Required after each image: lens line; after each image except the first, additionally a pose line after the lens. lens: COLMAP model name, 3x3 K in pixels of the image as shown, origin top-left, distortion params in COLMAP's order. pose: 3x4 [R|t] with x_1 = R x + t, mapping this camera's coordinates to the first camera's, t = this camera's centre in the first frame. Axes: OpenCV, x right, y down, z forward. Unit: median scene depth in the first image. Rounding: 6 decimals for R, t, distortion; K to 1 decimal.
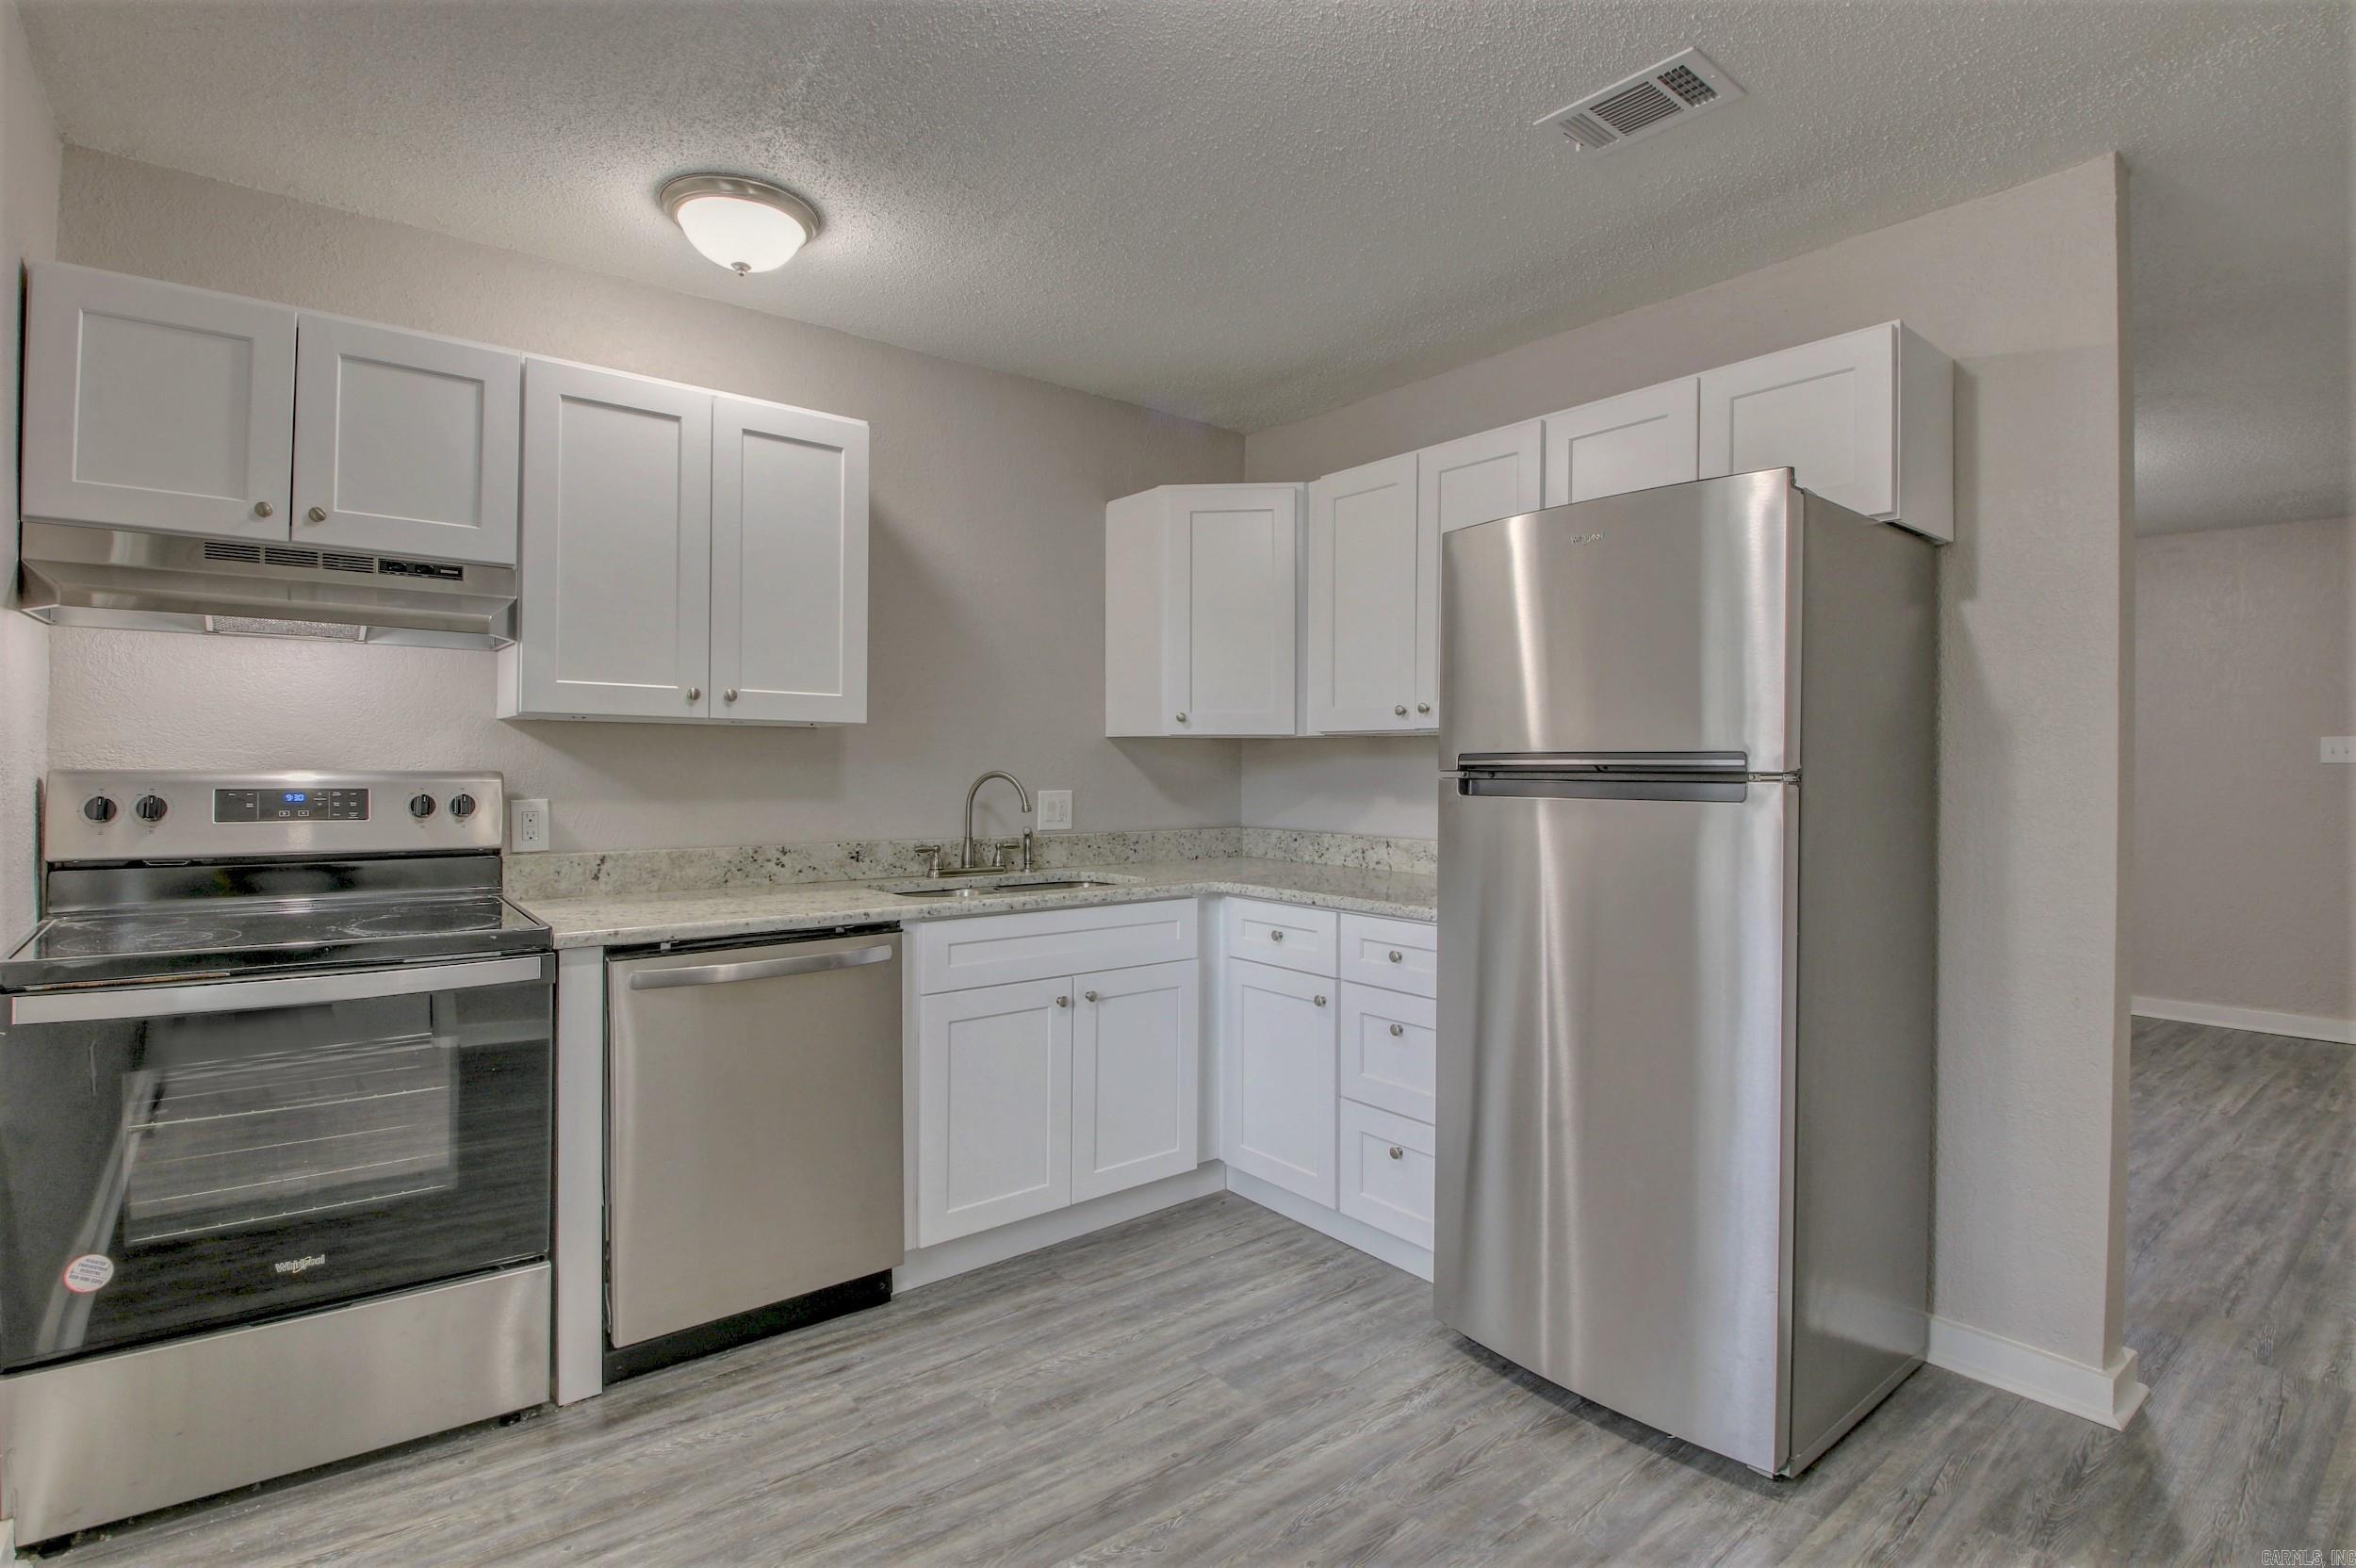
lens RADIAL K [[1129.0, 0, 1178.0], [0, 1129.0, 784.0], [0, 0, 1]] dist [0.002552, 0.000306]
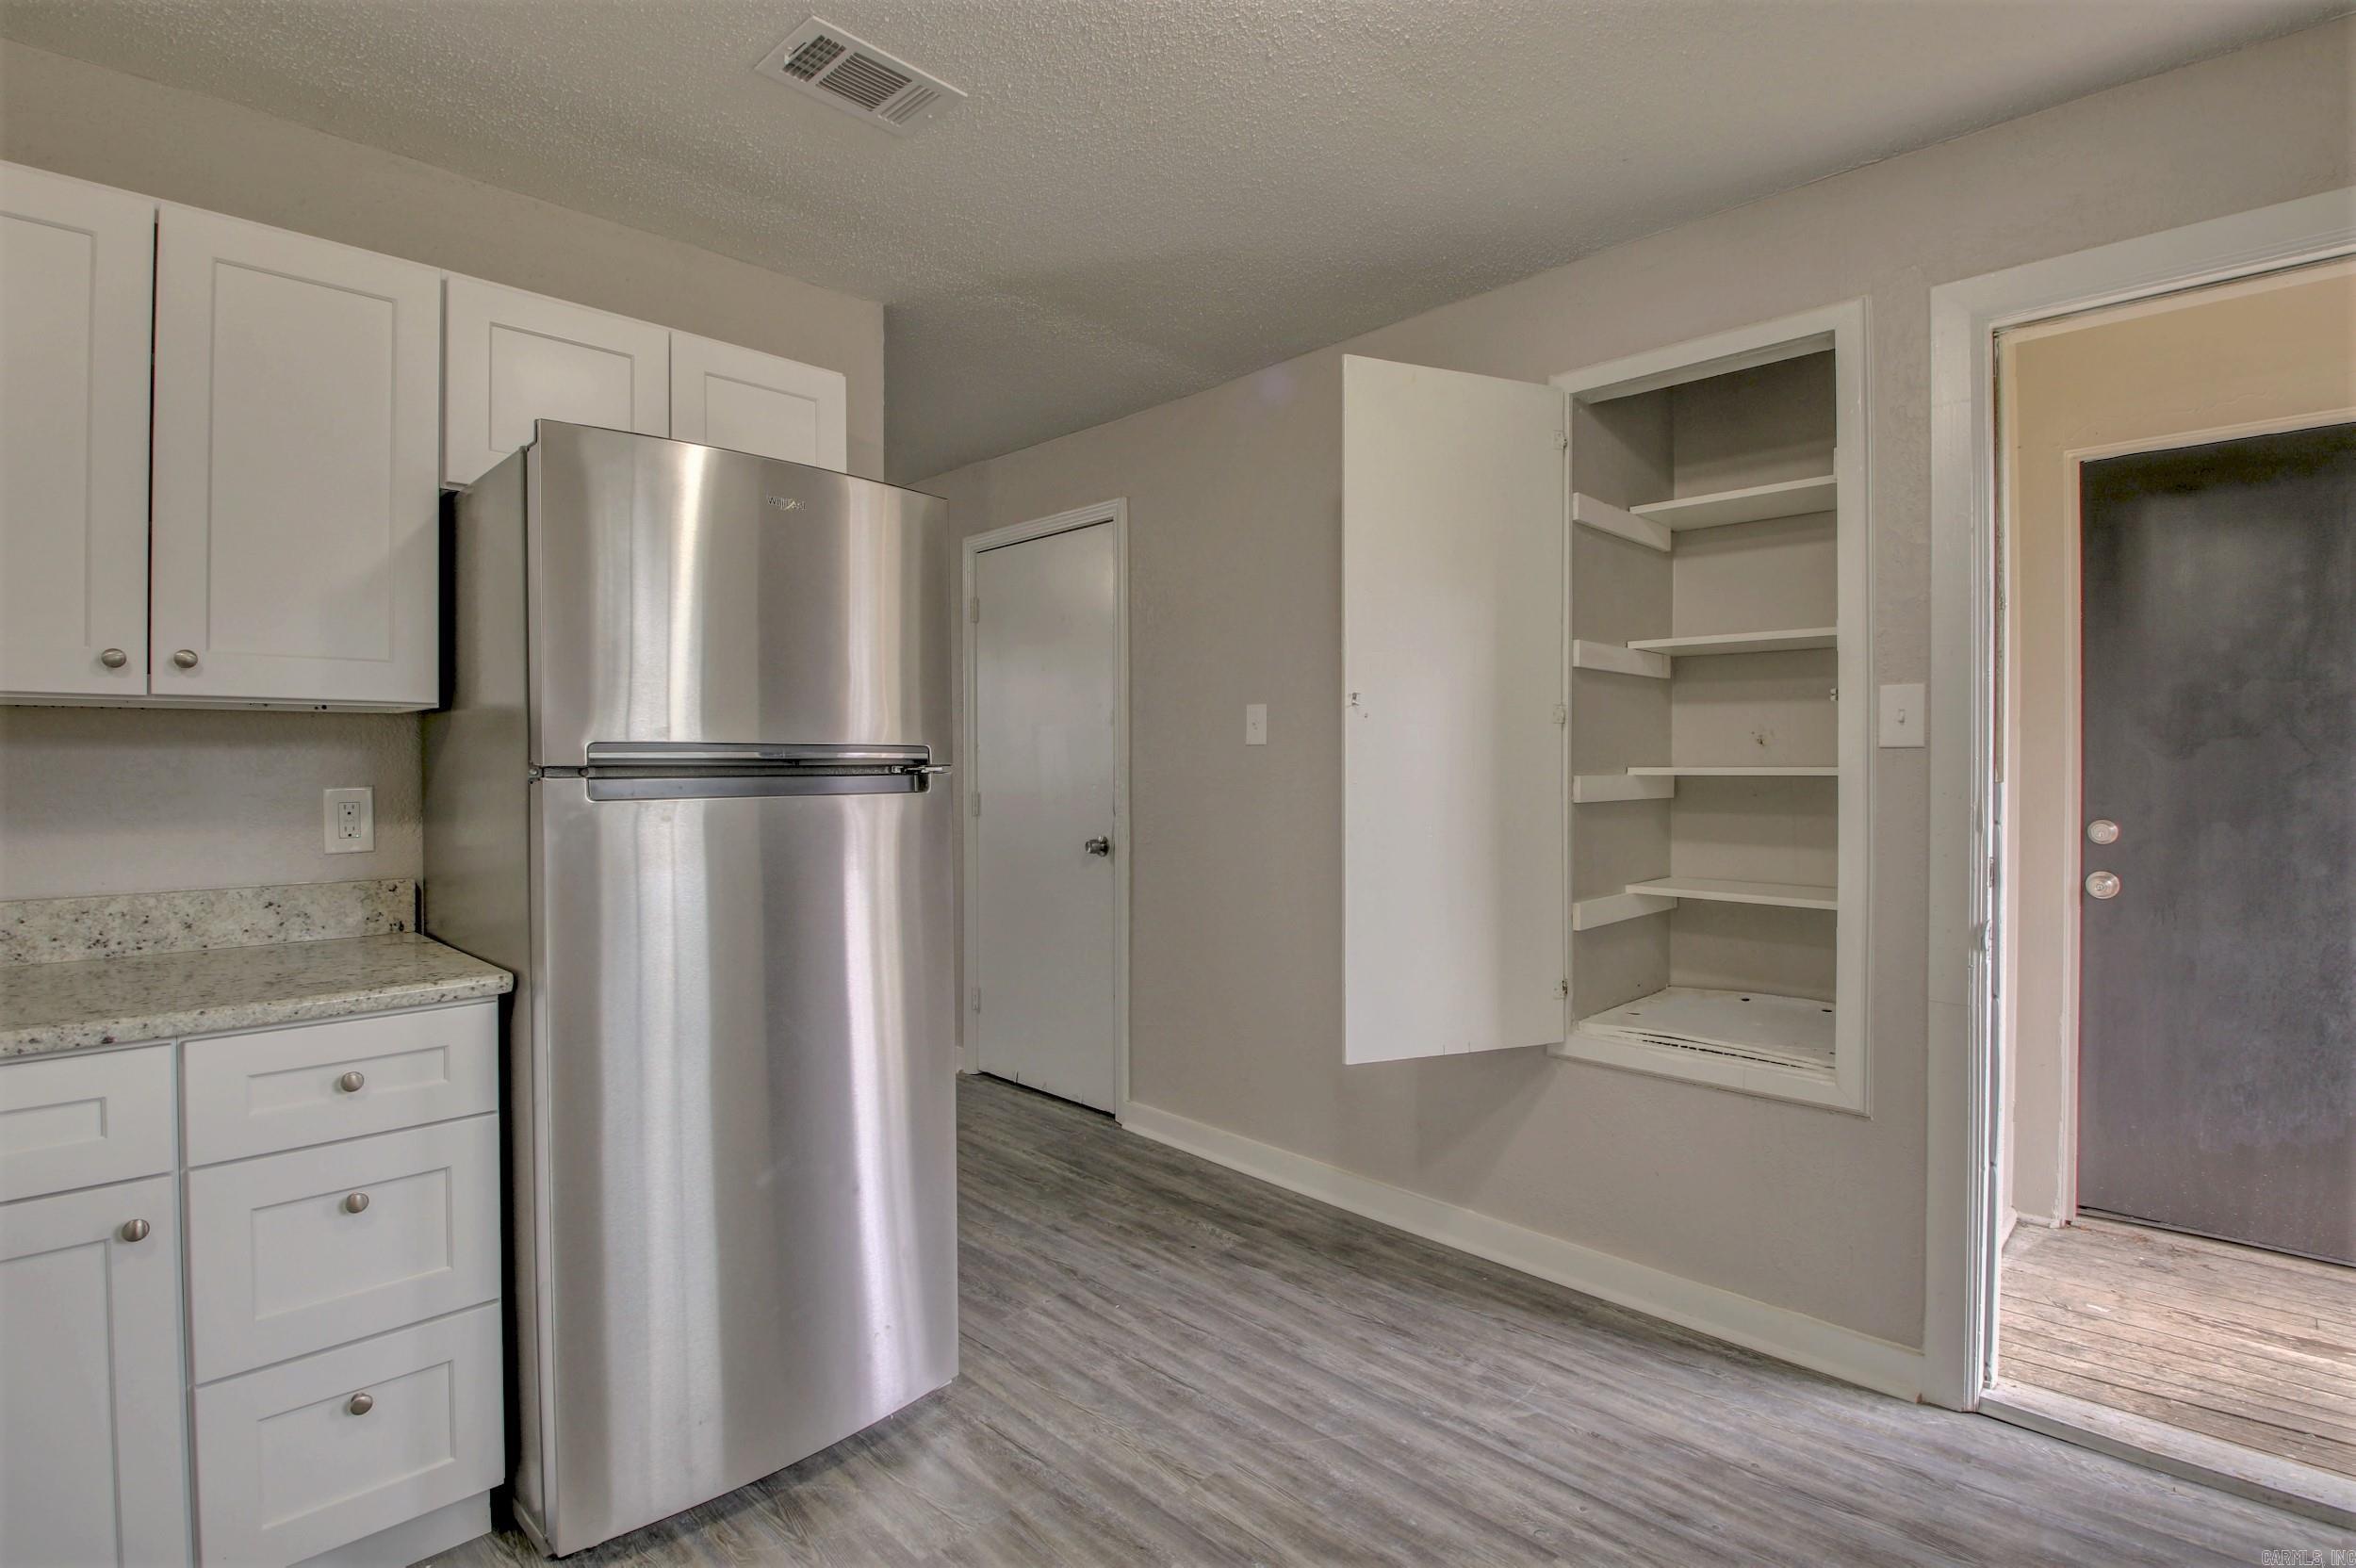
lens RADIAL K [[1129.0, 0, 1178.0], [0, 1129.0, 784.0], [0, 0, 1]] dist [0.002552, 0.000306]
pose [[-0.109031, -0.021368, 0.993809, -0.438084], [0.018849, 0.999545, 0.023559, -0.009420], [-0.993860, 0.021301, -0.108579, 0.619091]]
